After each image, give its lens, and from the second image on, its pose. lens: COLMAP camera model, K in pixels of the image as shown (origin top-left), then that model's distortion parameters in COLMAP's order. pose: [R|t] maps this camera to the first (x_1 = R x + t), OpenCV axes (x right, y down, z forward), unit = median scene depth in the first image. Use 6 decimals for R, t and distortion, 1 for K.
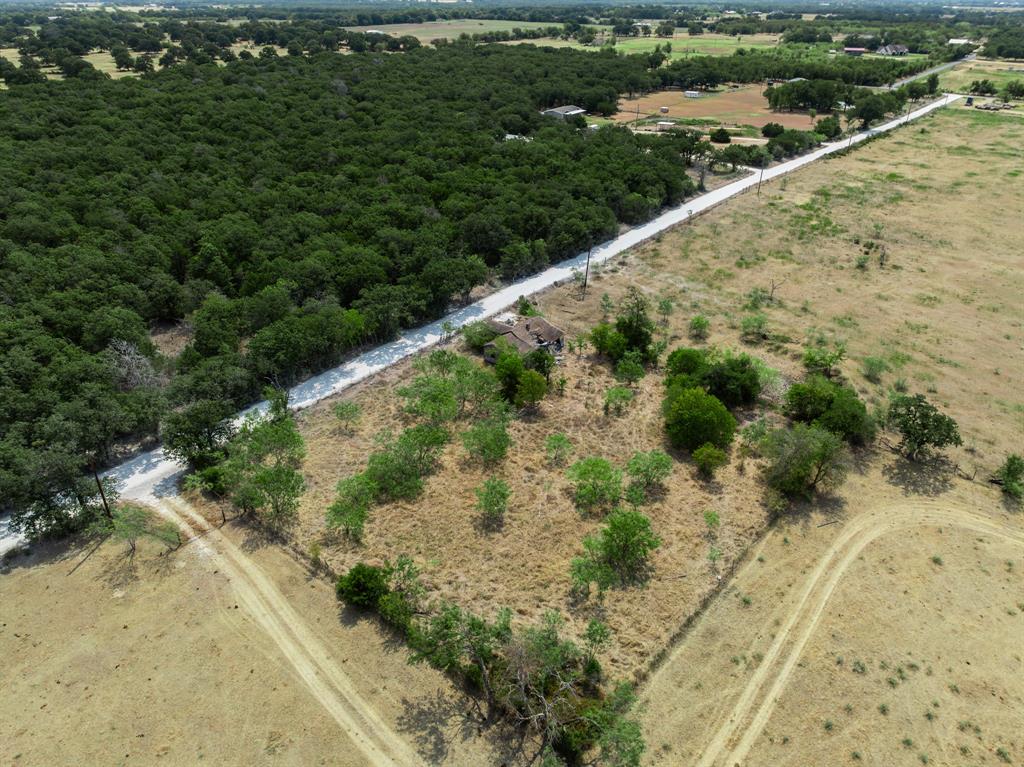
lens RADIAL K [[716.8, 0, 512.5], [0, 716.8, 382.3], [0, 0, 1]] dist [-0.029965, 0.018540]
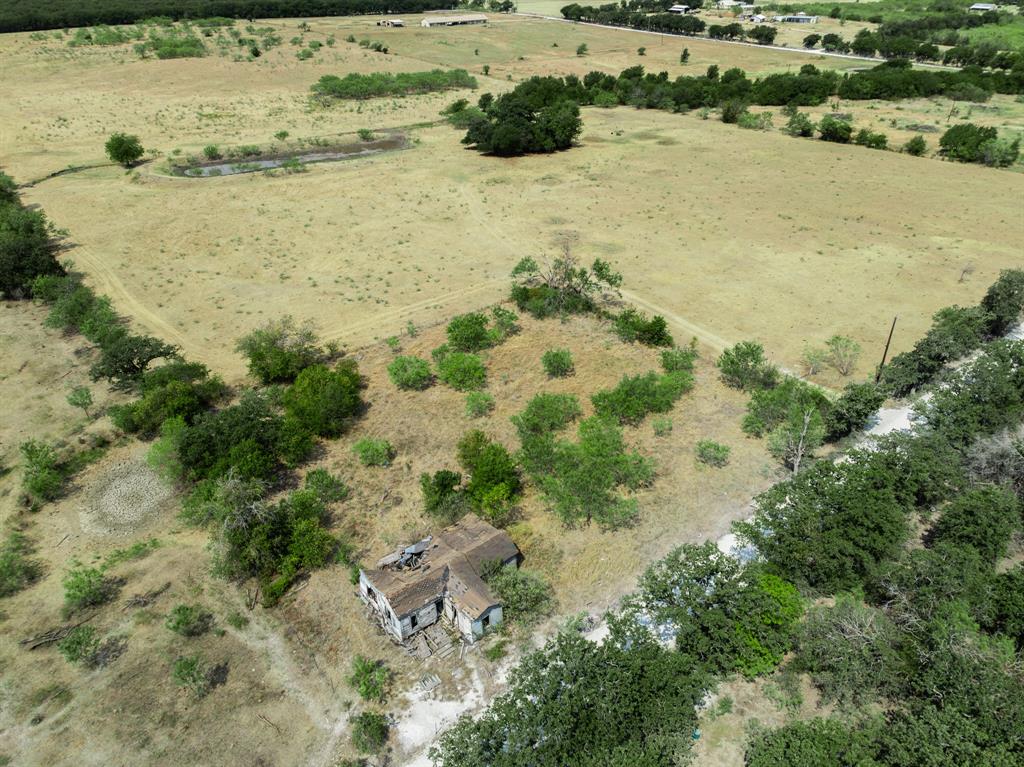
lens RADIAL K [[716.8, 0, 512.3], [0, 716.8, 378.3], [0, 0, 1]] dist [-0.029965, 0.018540]
pose [[-0.976620, -0.108368, 0.185662, -0.154032], [0.106255, 0.507443, 0.855109, -0.735376], [-0.186879, 0.854844, -0.484064, 1.392168]]
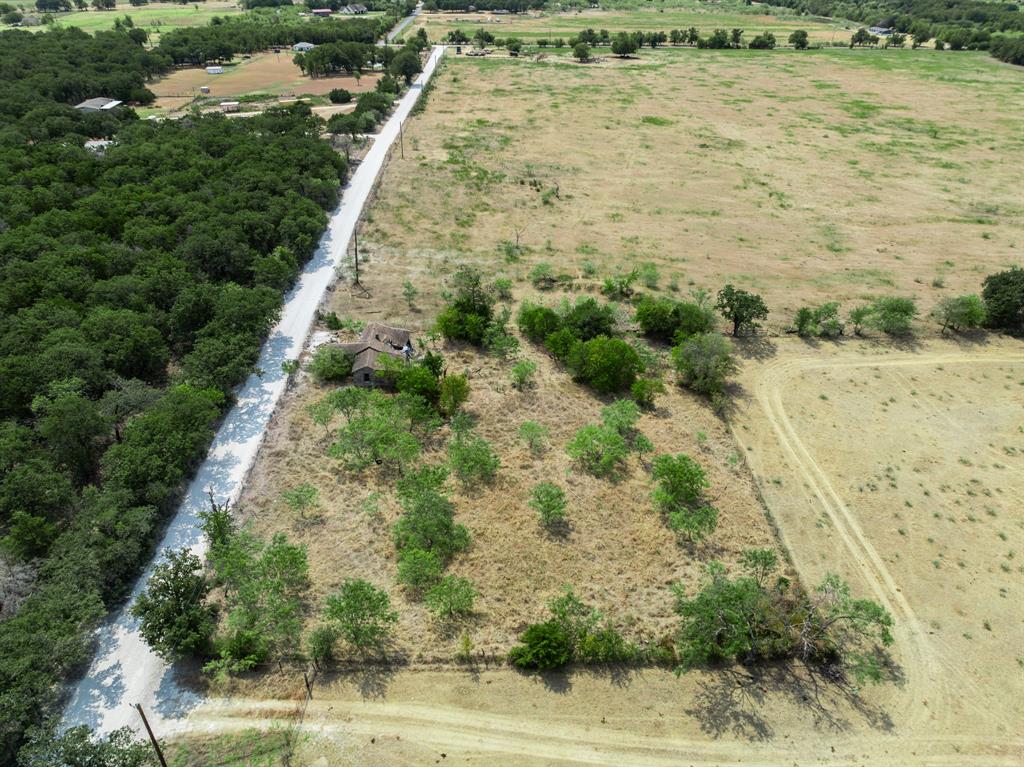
lens RADIAL K [[716.8, 0, 513.0], [0, 716.8, 385.0], [0, 0, 1]] dist [-0.029965, 0.018540]
pose [[0.755053, -0.345182, 0.557445, -0.464838], [0.321057, 0.935942, 0.144687, -0.119958], [-0.571680, 0.069725, 0.817509, 0.203689]]
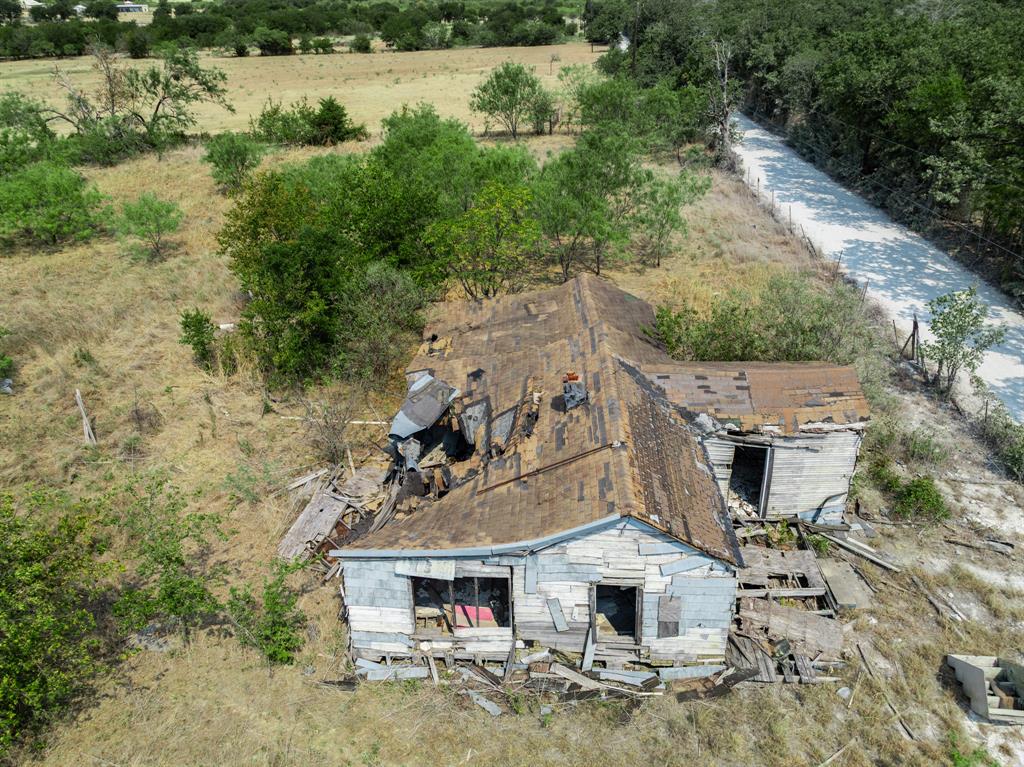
lens RADIAL K [[716.8, 0, 513.4], [0, 716.8, 383.8], [0, 0, 1]] dist [-0.029965, 0.018540]
pose [[-0.812831, 0.285031, -0.507999, 0.122955], [-0.278429, 0.575909, 0.768639, -0.223442], [0.511647, 0.766215, -0.388756, 1.294454]]
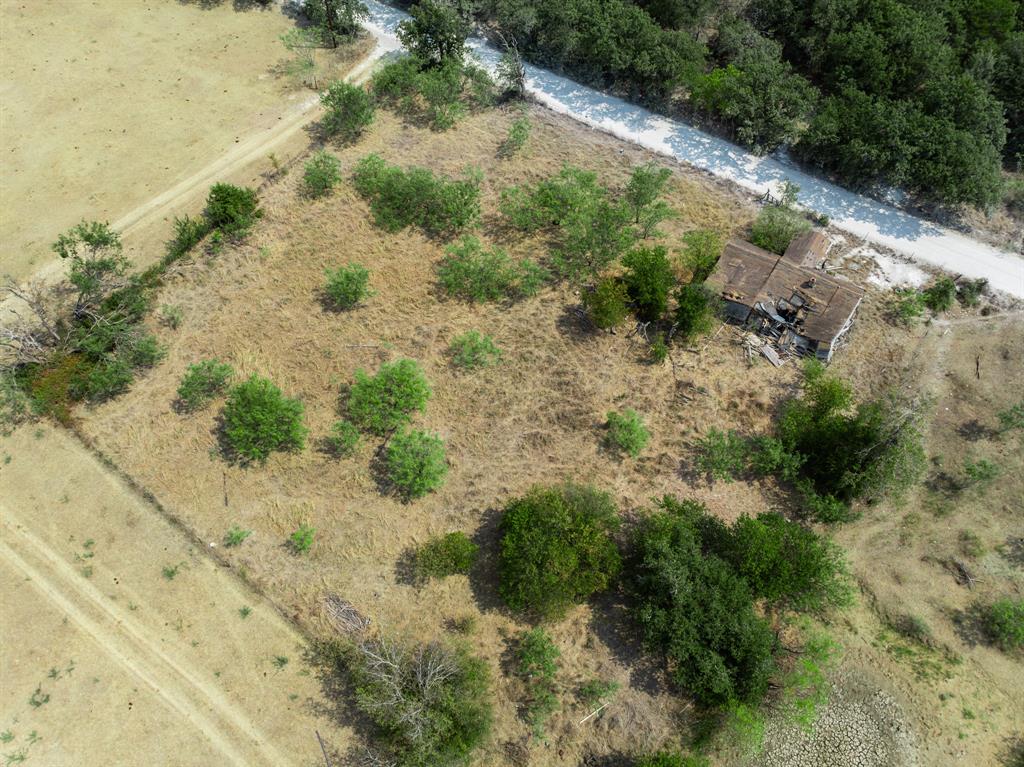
lens RADIAL K [[716.8, 0, 515.0], [0, 716.8, 380.3], [0, 0, 1]] dist [-0.029965, 0.018540]
pose [[0.075132, 0.825660, -0.559143, 0.462646], [-0.487049, 0.519678, 0.701939, -0.388147], [0.870137, 0.219592, 0.441181, 0.713114]]
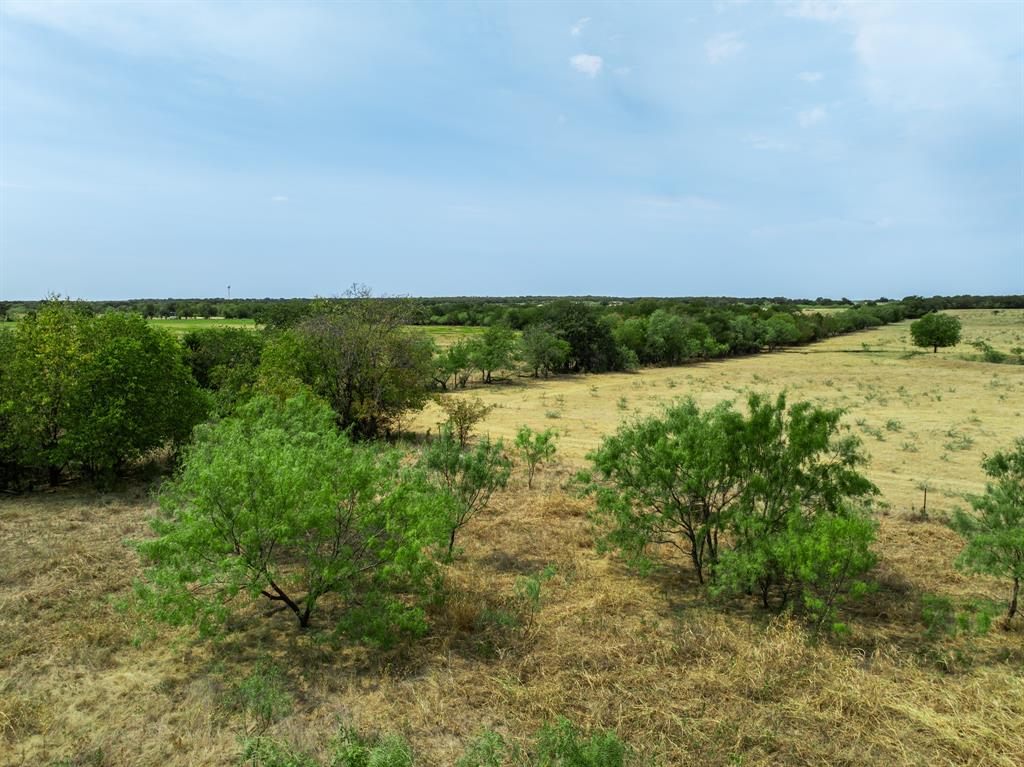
lens RADIAL K [[716.8, 0, 506.8], [0, 716.8, 382.9], [0, 0, 1]] dist [-0.029965, 0.018540]
pose [[-0.060657, -0.112337, 0.991817, -0.061207], [0.488354, 0.863260, 0.127643, 0.094282], [-0.870535, 0.492100, 0.002498, 0.841651]]
